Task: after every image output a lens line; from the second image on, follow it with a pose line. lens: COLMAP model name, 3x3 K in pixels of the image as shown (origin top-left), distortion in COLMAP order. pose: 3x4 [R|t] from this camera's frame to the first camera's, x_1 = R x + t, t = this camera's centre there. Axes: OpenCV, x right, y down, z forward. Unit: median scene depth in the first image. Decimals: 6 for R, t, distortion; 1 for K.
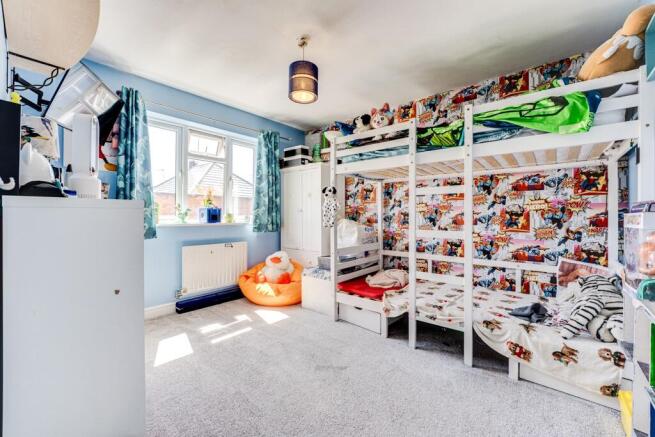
lens RADIAL K [[270.5, 0, 331.5], [0, 270.5, 215.1], [0, 0, 1]] dist [-0.009814, -0.000894]
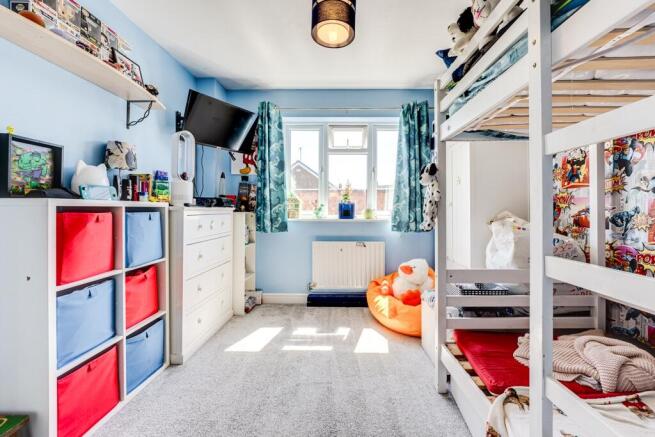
lens RADIAL K [[270.5, 0, 336.5], [0, 270.5, 208.6], [0, 0, 1]] dist [-0.009814, -0.000894]
pose [[0.630321, -0.002104, -0.776332, 0.281123], [-0.000735, 0.999994, -0.003307, -0.003277], [0.776334, 0.002655, 0.630316, 0.395395]]
